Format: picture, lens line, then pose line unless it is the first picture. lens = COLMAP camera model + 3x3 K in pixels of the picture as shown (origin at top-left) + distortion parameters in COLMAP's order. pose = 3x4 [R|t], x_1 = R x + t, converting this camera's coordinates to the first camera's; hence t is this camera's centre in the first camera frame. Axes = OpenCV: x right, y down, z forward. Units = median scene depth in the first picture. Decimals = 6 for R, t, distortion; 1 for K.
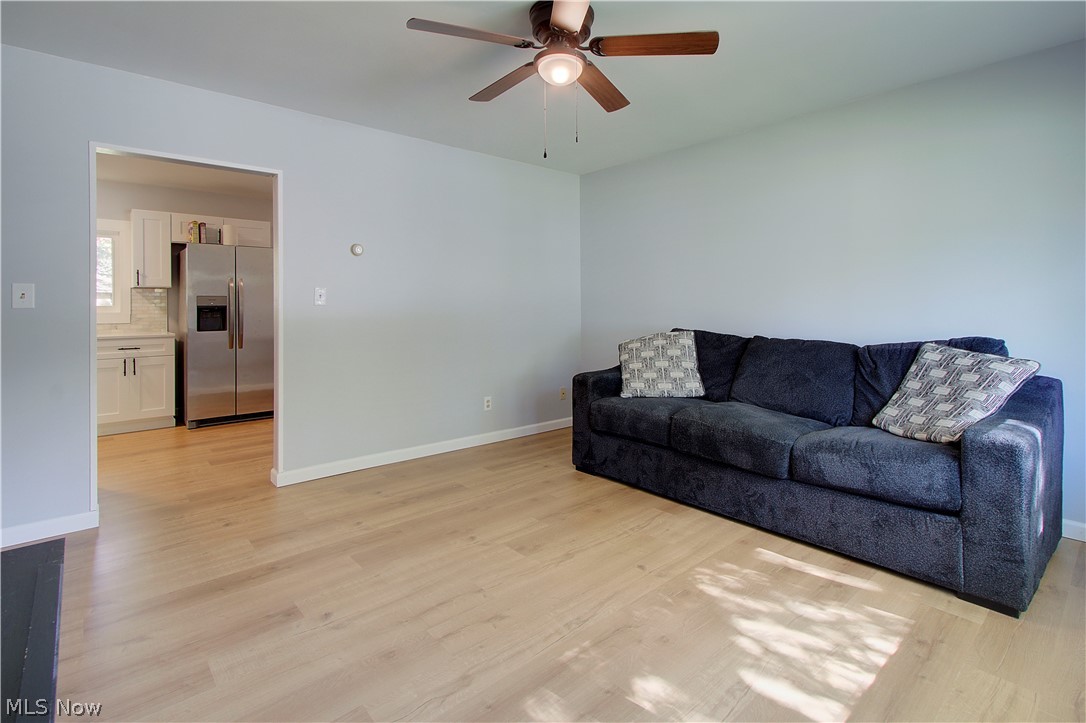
lens RADIAL K [[508.6, 0, 542.8], [0, 508.6, 318.8], [0, 0, 1]] dist [0.020915, 0.000217]
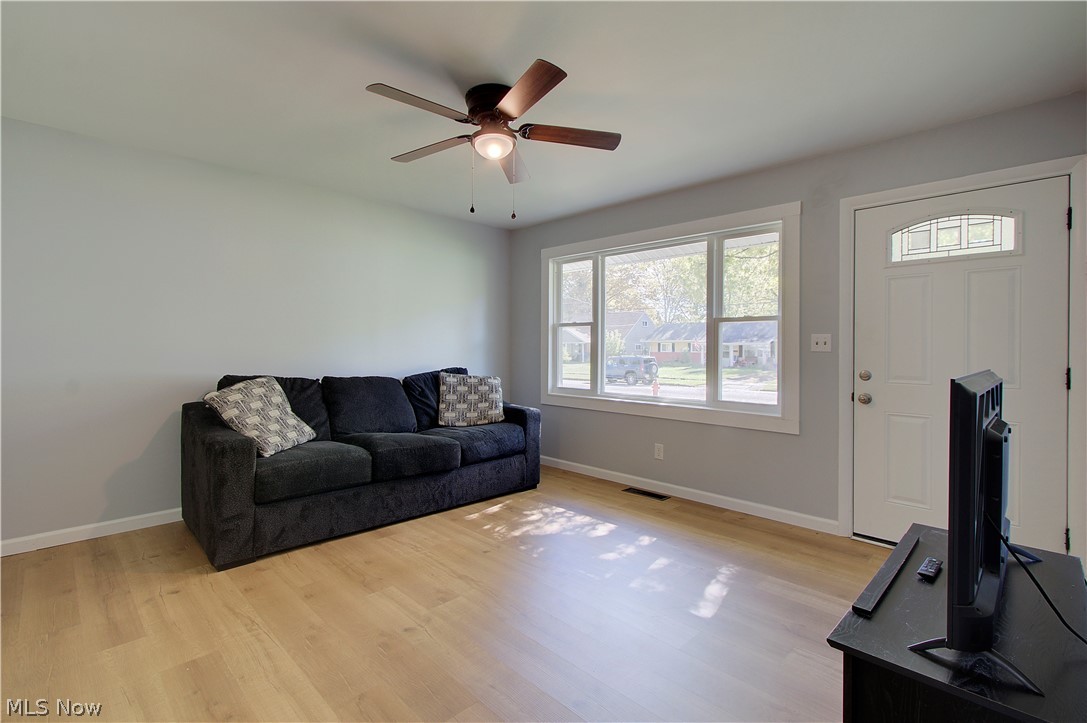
lens RADIAL K [[493.8, 0, 543.5], [0, 493.8, 361.5], [0, 0, 1]] dist [-0.010484, -0.000029]
pose [[-0.088774, -0.011999, 0.995980, -0.963206], [0.005863, 0.999904, 0.012569, -0.009858], [-0.996035, 0.006956, -0.088695, 0.874298]]
